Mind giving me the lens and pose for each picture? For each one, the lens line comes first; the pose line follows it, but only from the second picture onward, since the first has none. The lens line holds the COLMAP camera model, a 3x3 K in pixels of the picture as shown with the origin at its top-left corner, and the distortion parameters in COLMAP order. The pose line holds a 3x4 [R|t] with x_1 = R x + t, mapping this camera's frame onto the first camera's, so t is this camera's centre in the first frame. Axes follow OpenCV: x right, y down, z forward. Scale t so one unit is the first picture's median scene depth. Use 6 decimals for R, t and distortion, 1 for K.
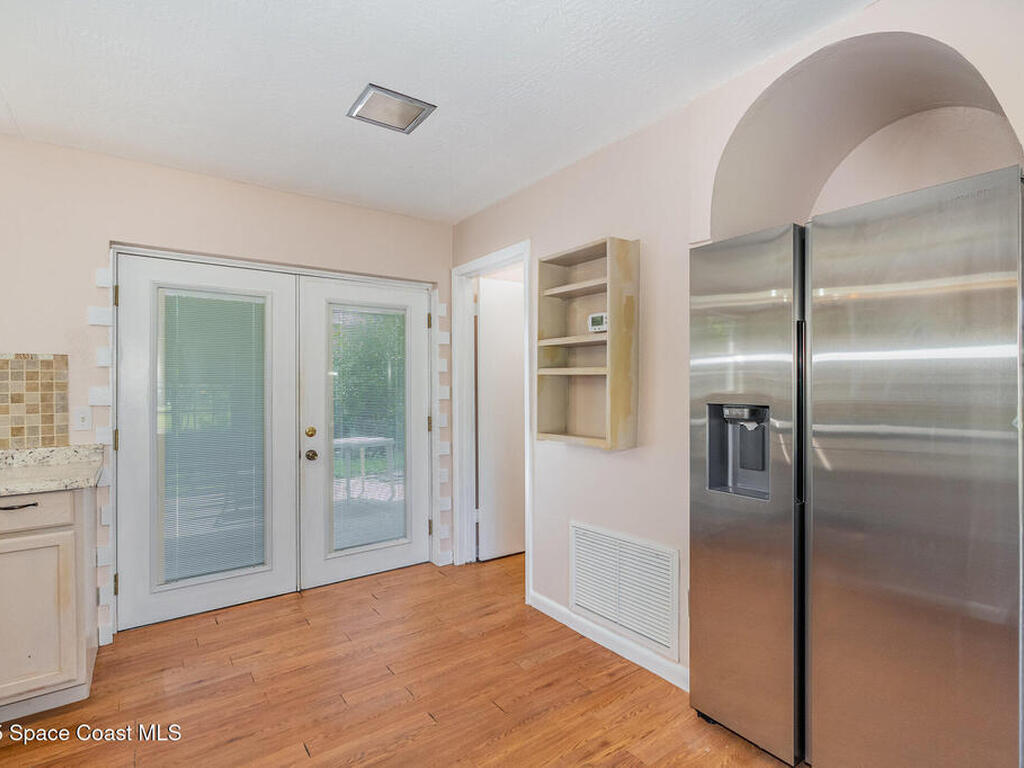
lens RADIAL K [[513.4, 0, 520.5], [0, 513.4, 387.3], [0, 0, 1]] dist [-0.010288, 0.001608]
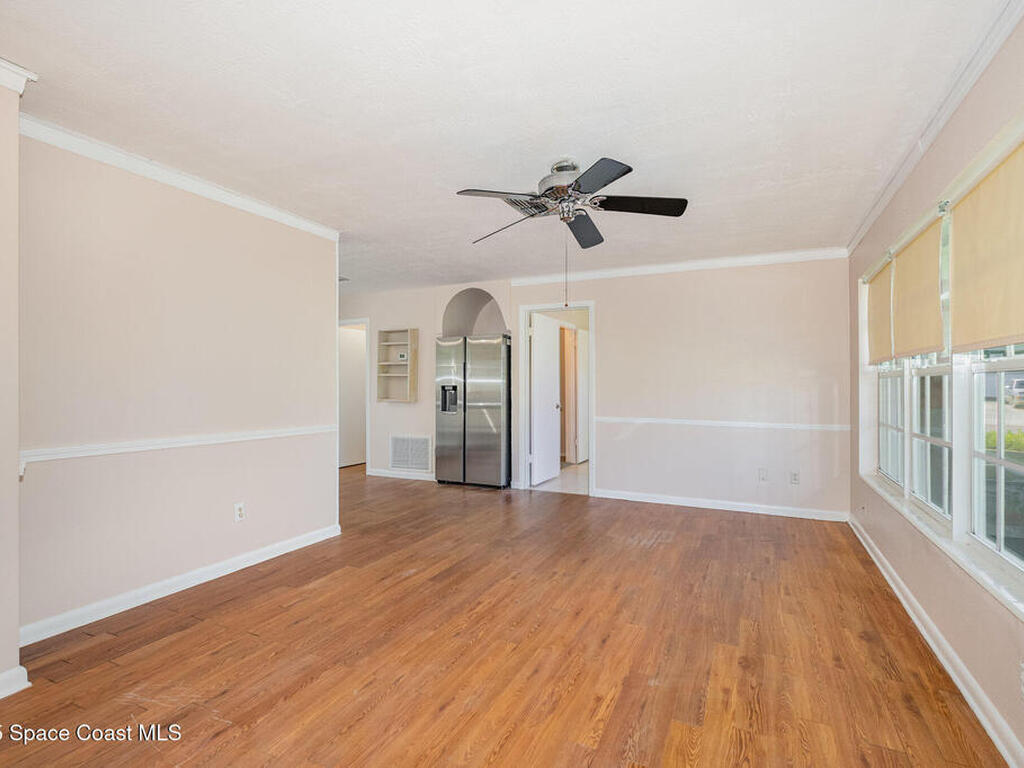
lens RADIAL K [[507.0, 0, 512.0], [0, 507.0, 384.0], [0, 0, 1]] dist [-0.005950, -0.000181]
pose [[0.887470, 0.002334, 0.460860, -0.612145], [-0.000800, 0.999993, -0.003524, 0.026884], [-0.460865, 0.002759, 0.887466, -1.759489]]
